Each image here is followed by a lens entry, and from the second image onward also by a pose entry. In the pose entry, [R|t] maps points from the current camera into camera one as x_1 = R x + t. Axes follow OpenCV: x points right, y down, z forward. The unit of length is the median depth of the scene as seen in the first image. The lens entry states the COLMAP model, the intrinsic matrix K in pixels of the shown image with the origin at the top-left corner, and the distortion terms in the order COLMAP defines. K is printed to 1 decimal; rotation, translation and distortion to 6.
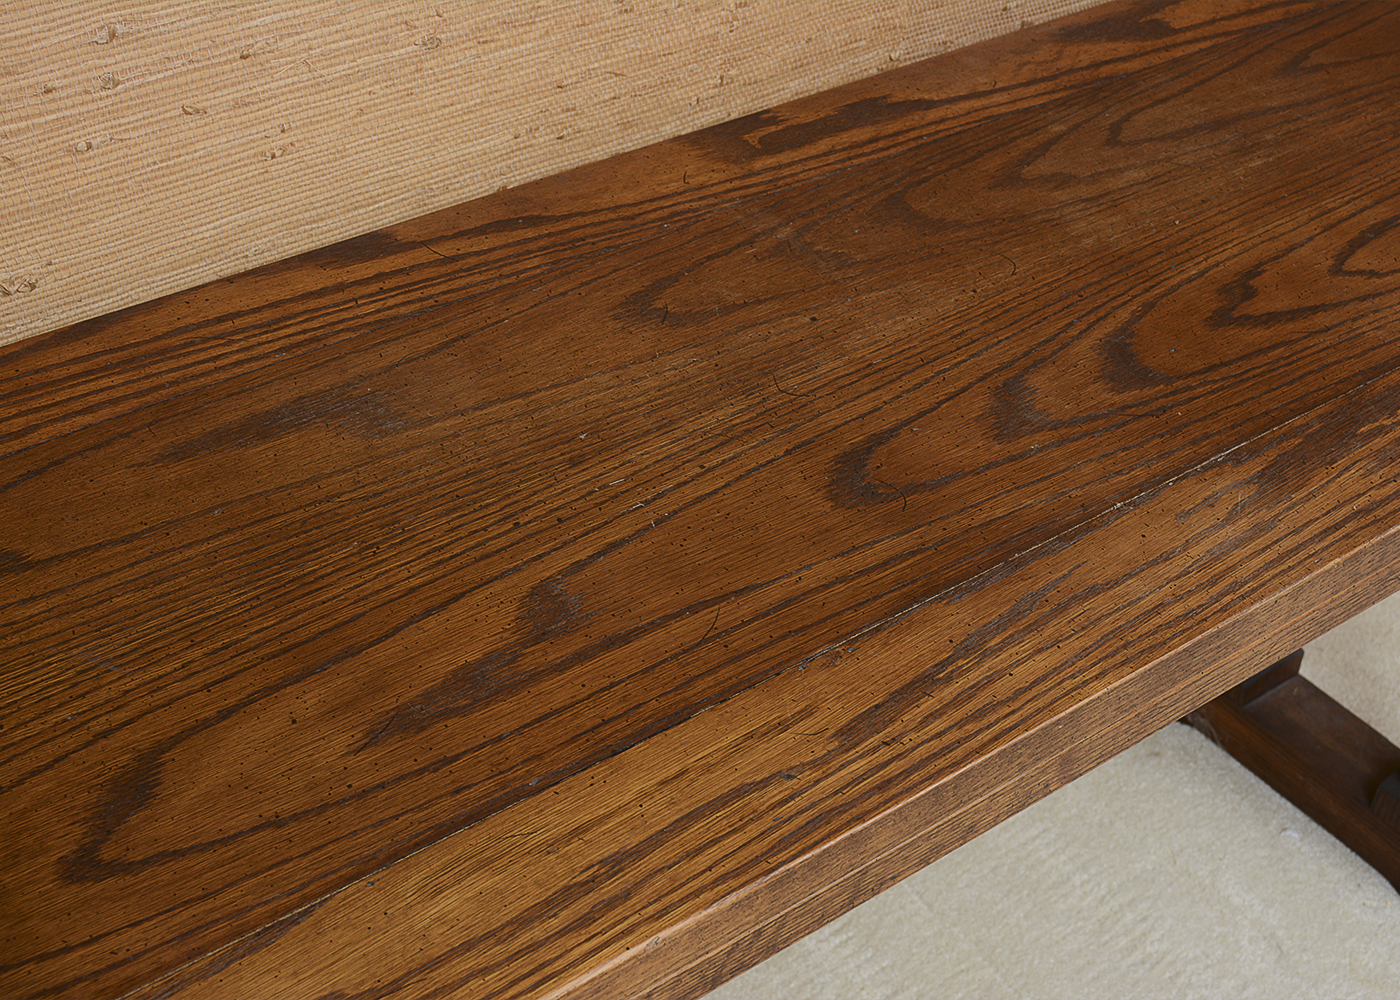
lens RADIAL K [[2066.1, 0, 700.0], [0, 2066.1, 500.0], [0, 0, 1]] dist [-0.025880, -0.009234]
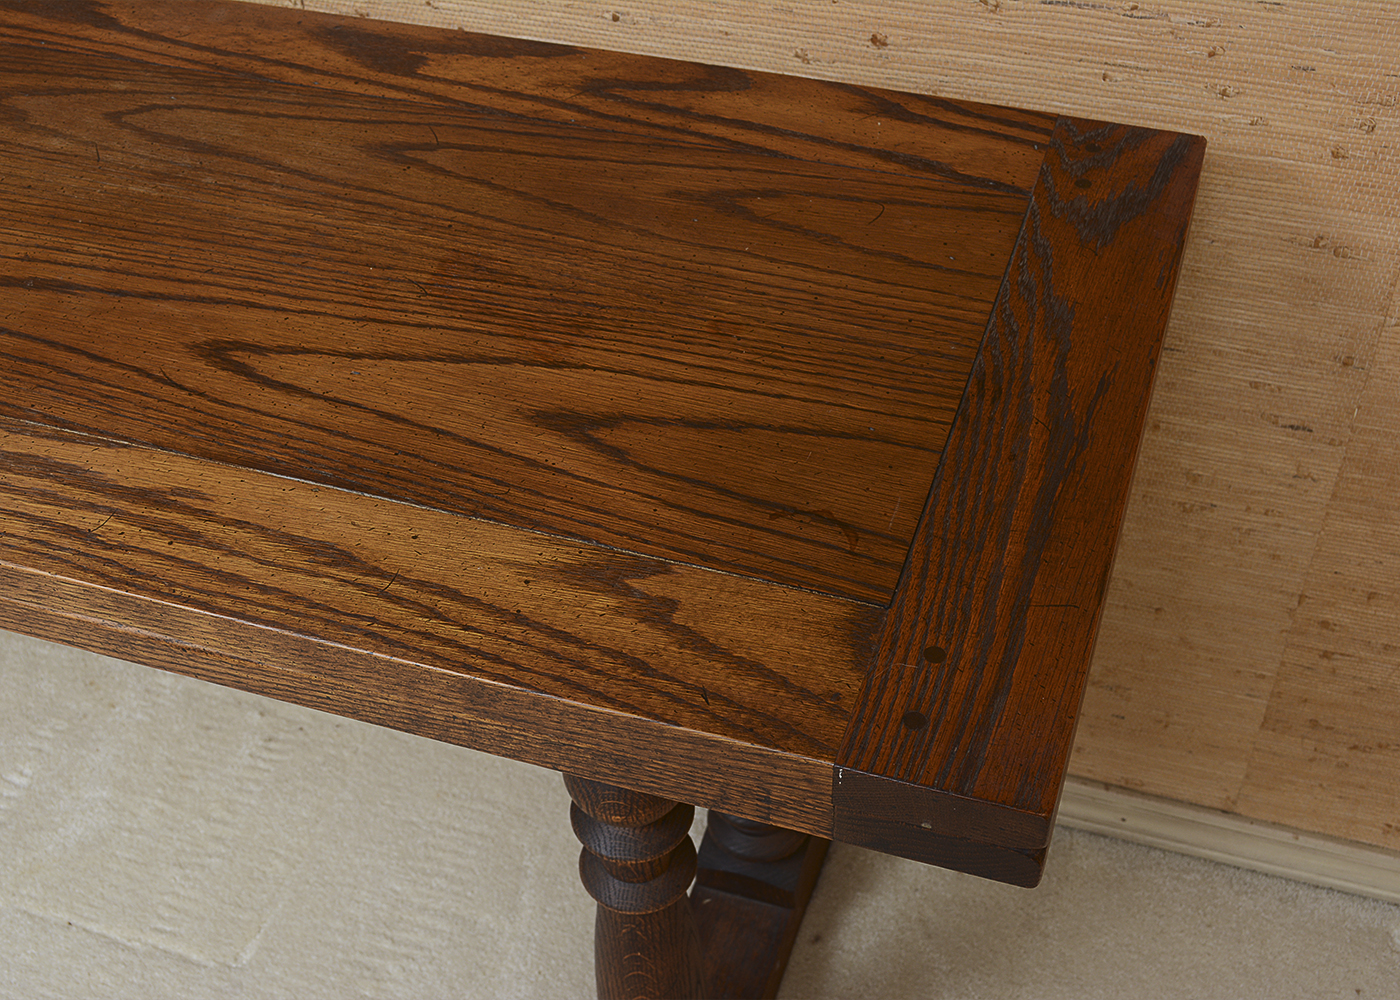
lens RADIAL K [[1757.9, 0, 700.0], [0, 1757.9, 500.0], [0, 0, 1]] dist [-0.034581, -0.010434]
pose [[0.553885, 0.516111, -0.653331, 1.219966], [-0.454777, 0.844834, 0.281839, -0.467941], [0.697416, 0.141014, 0.702656, 0.788383]]
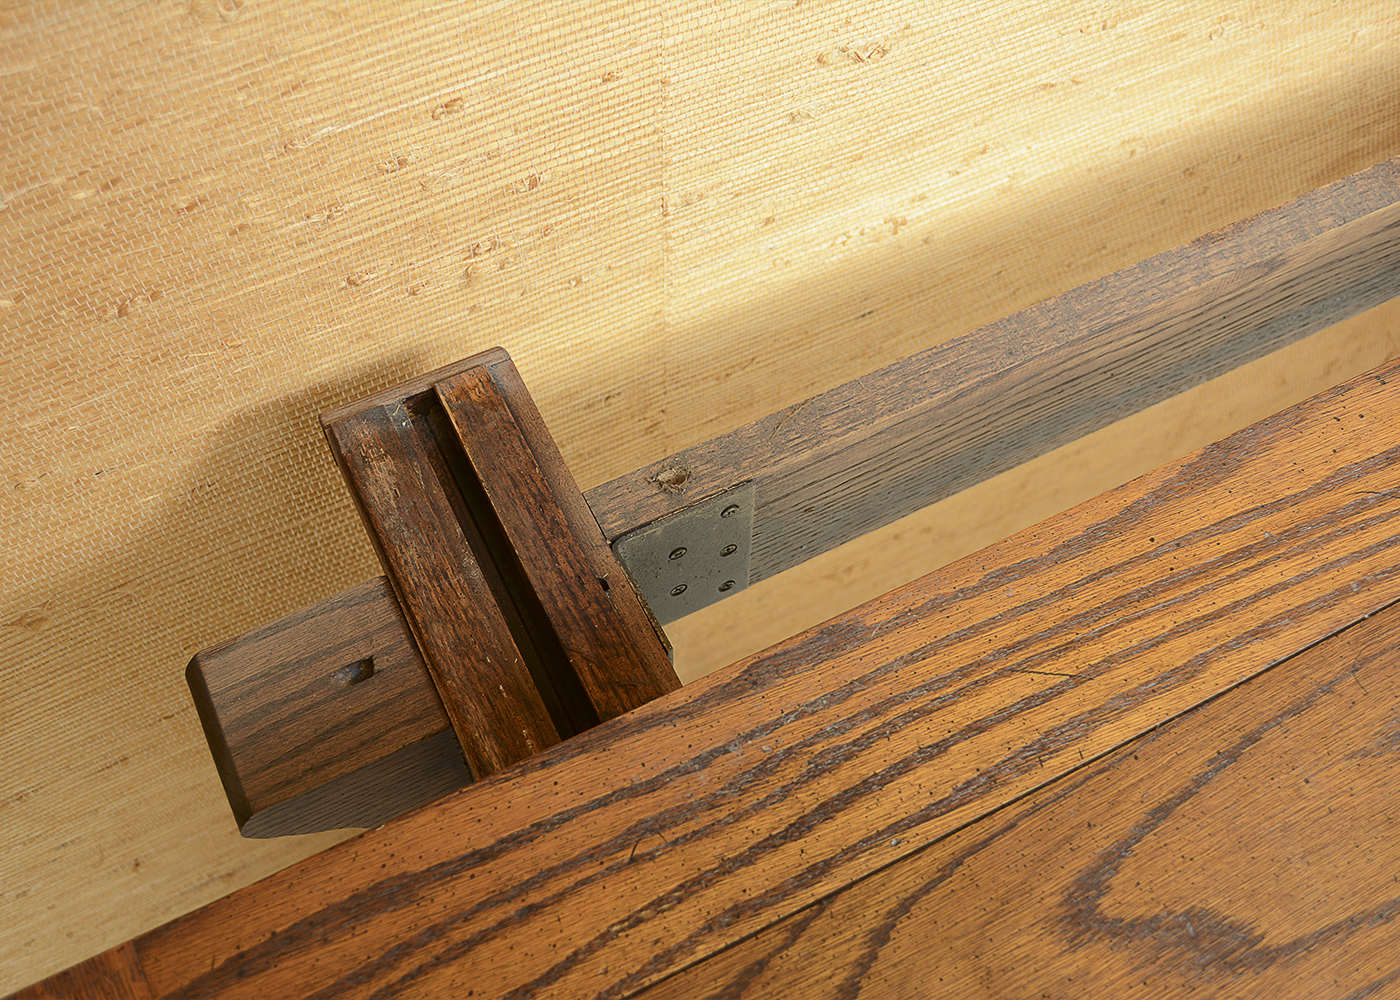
lens RADIAL K [[1507.4, 0, 700.0], [0, 1507.4, 500.0], [0, 0, 1]] dist [-0.061890, -0.004607]
pose [[0.981525, 0.136650, -0.133922, -0.414392], [-0.080698, 0.930302, 0.357808, -0.252293], [0.173482, -0.340391, 0.924142, 0.468988]]
